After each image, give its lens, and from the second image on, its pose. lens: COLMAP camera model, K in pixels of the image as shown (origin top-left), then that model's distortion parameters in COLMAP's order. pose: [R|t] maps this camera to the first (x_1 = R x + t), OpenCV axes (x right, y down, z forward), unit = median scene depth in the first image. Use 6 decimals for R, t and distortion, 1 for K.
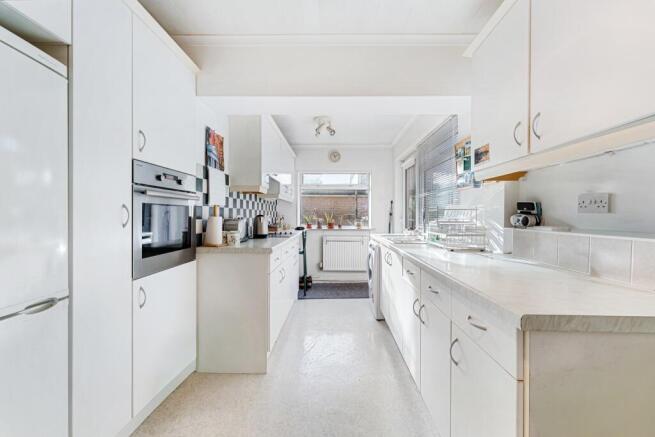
lens RADIAL K [[264.9, 0, 325.2], [0, 264.9, 219.2], [0, 0, 1]] dist [0.007349, -0.000146]
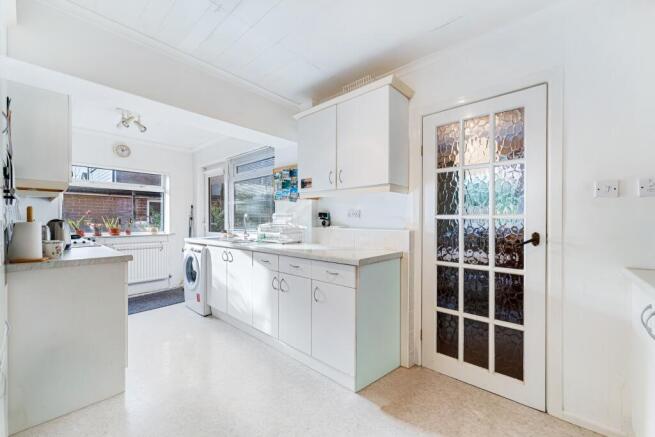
lens RADIAL K [[264.9, 0, 325.2], [0, 264.9, 219.2], [0, 0, 1]] dist [0.007349, -0.000146]
pose [[0.656763, 0.002063, 0.754094, -0.430175], [0.010209, 0.999880, -0.011627, 0.001269], [-0.754028, 0.015334, 0.656663, -0.127478]]
